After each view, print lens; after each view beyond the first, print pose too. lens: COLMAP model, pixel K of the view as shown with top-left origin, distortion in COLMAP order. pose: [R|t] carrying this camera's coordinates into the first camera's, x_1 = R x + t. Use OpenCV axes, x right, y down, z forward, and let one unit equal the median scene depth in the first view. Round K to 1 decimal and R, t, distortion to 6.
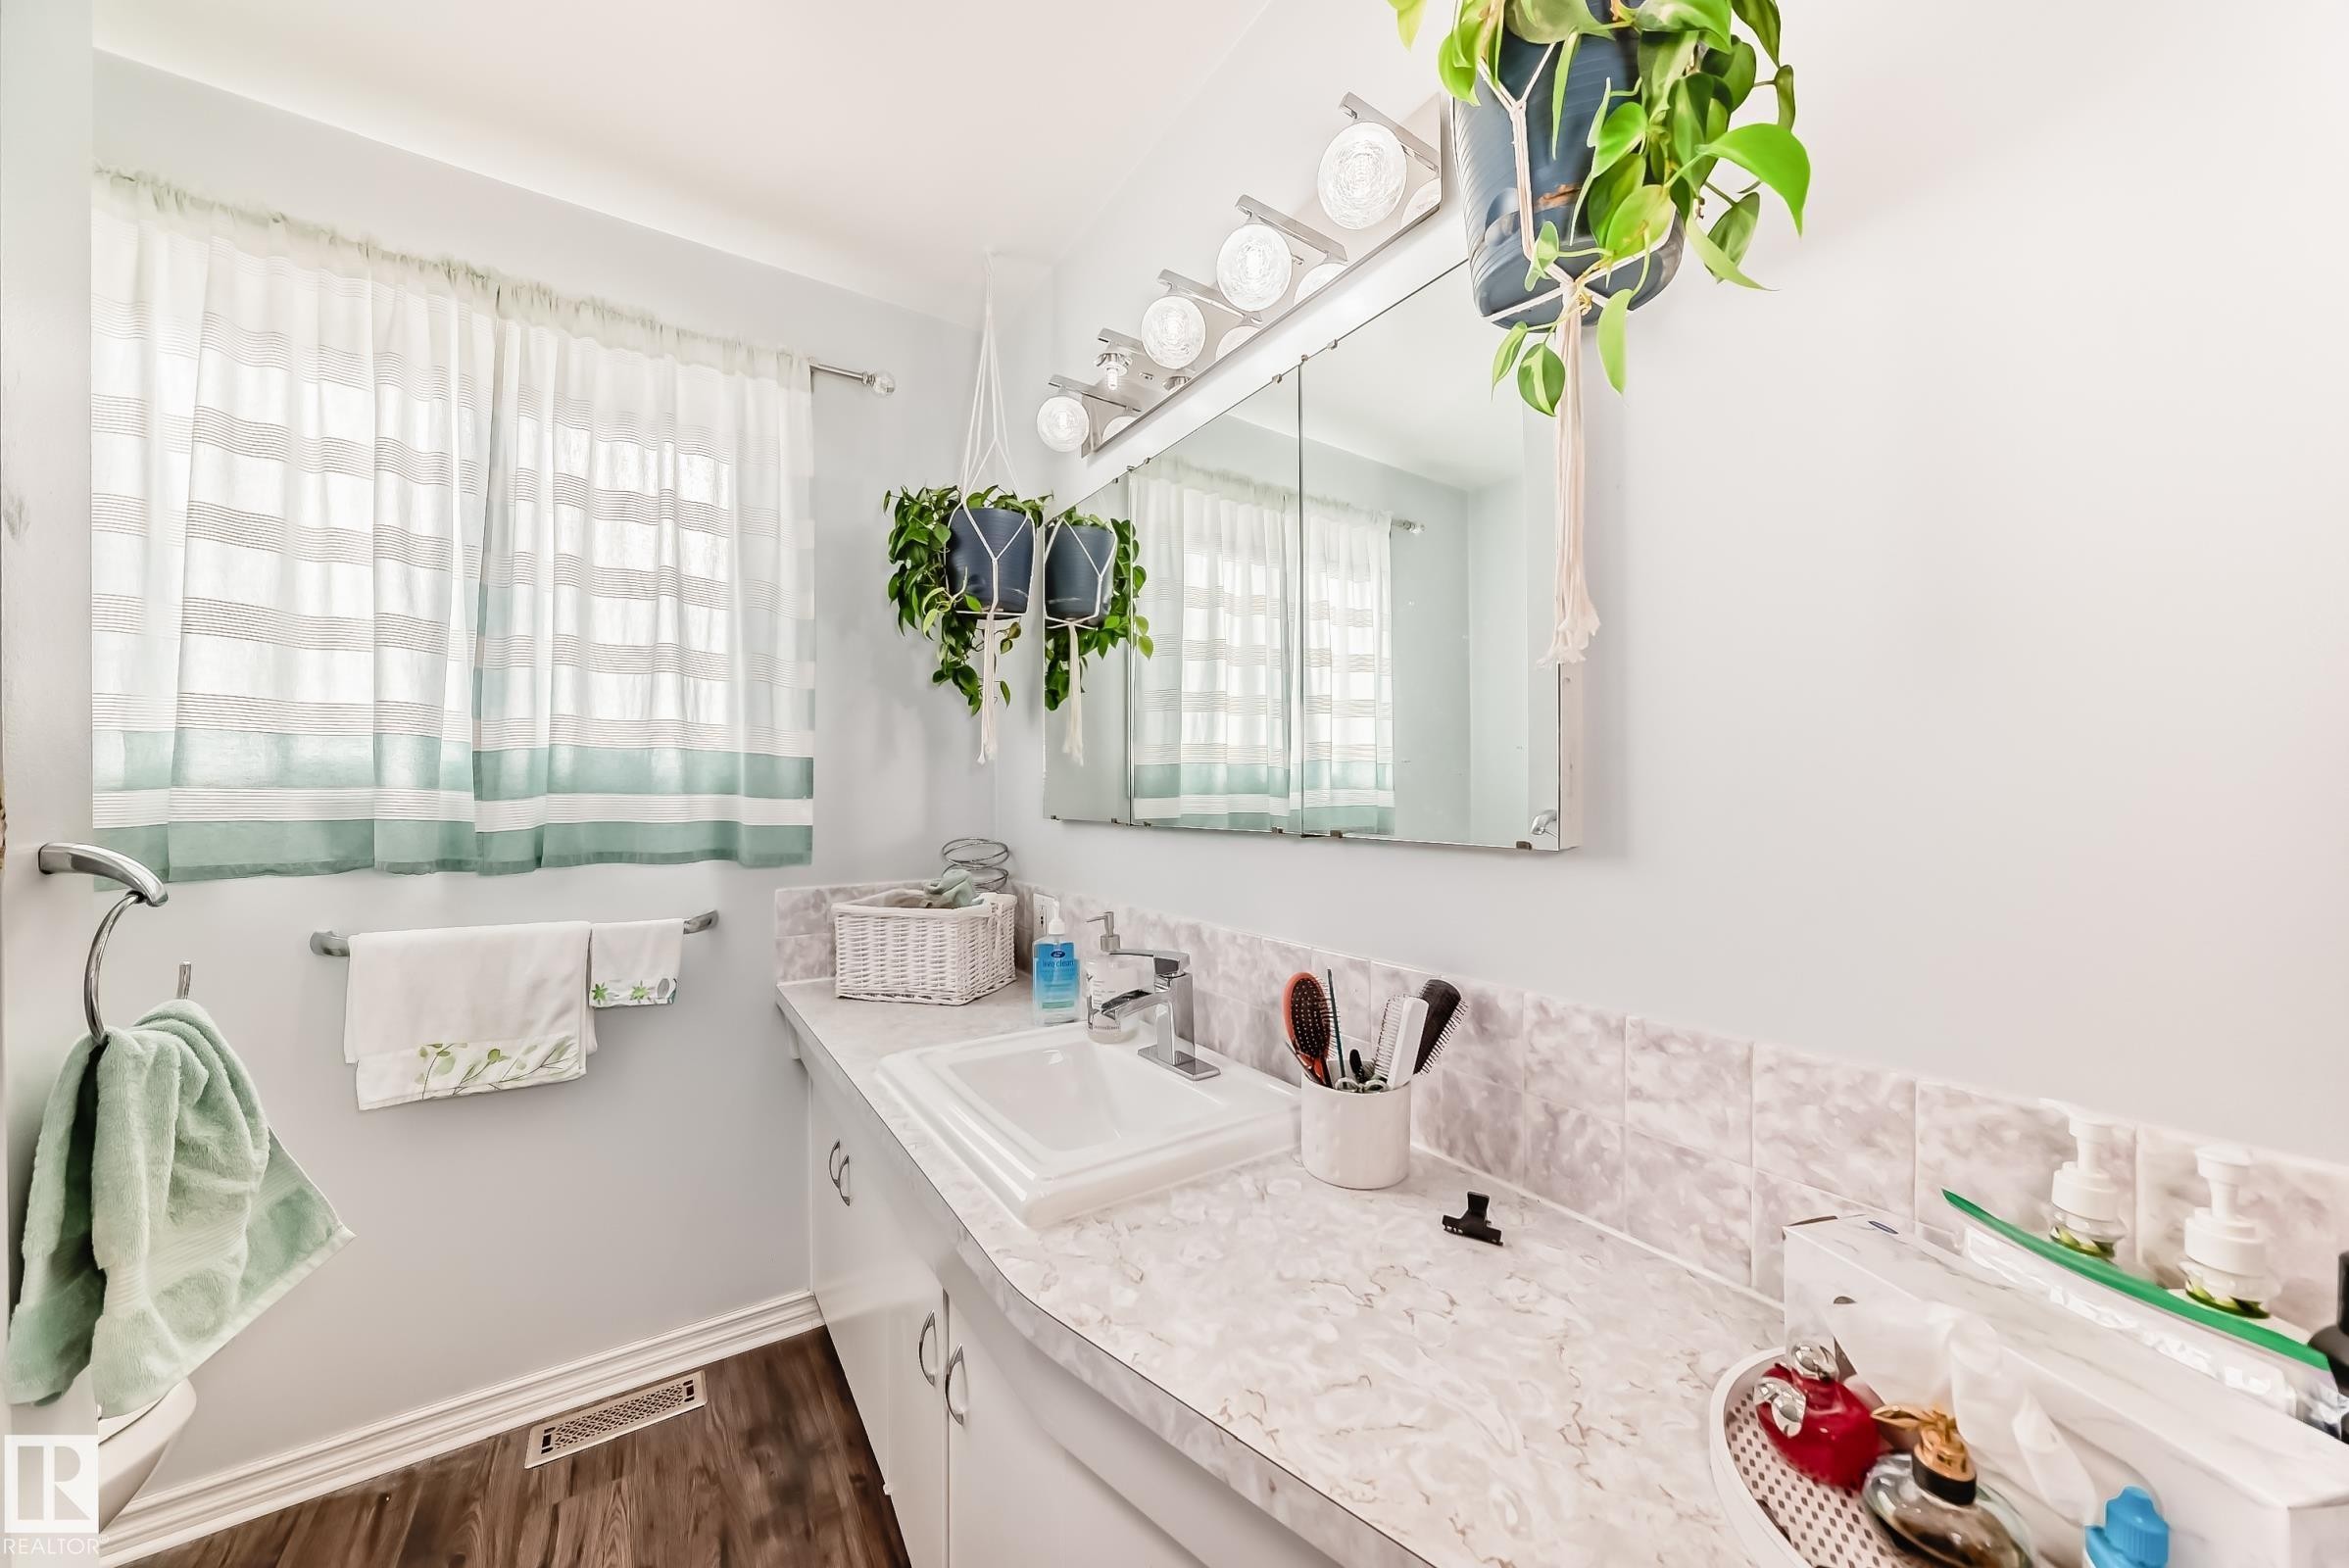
lens RADIAL K [[820.6, 0, 1176.3], [0, 820.6, 804.4], [0, 0, 1]] dist [-0.027893, 0.008161]
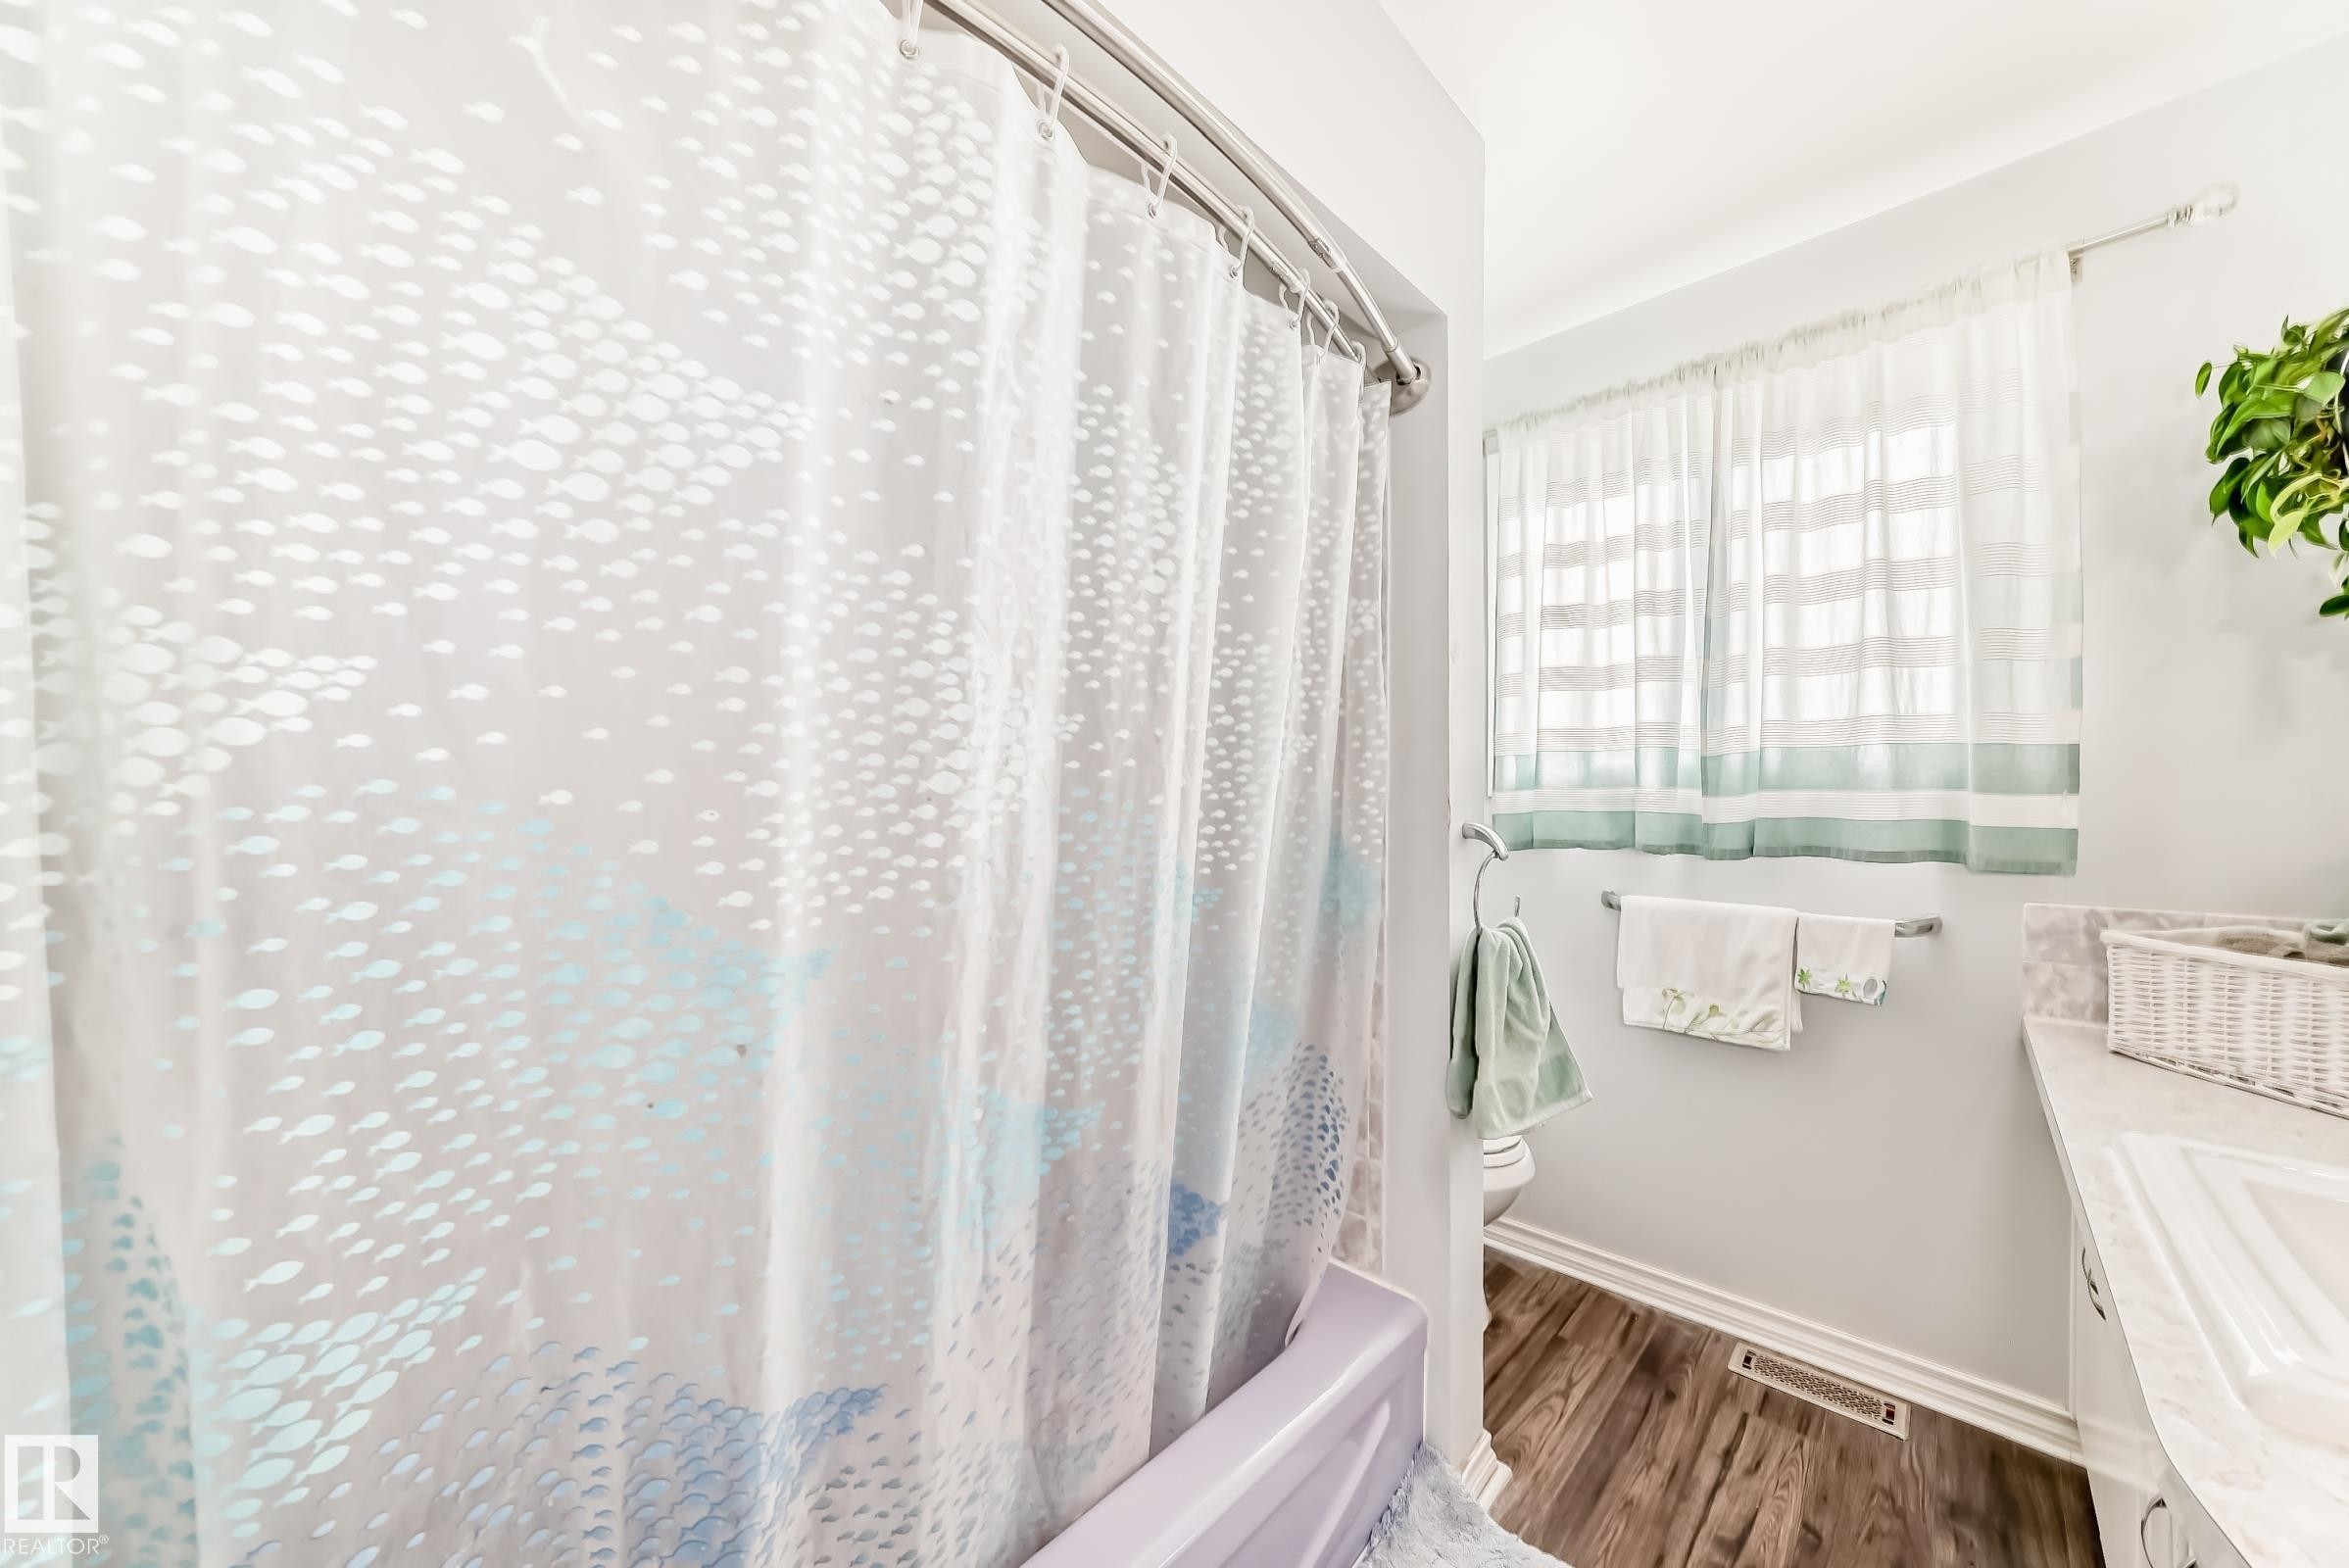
lens RADIAL K [[820.6, 0, 1176.3], [0, 820.6, 804.4], [0, 0, 1]] dist [-0.027893, 0.008161]
pose [[0.204673, 0.011597, -0.978762, 0.160444], [-0.000599, 0.999931, 0.011722, -0.007234], [0.978830, -0.001813, 0.204666, -0.026112]]
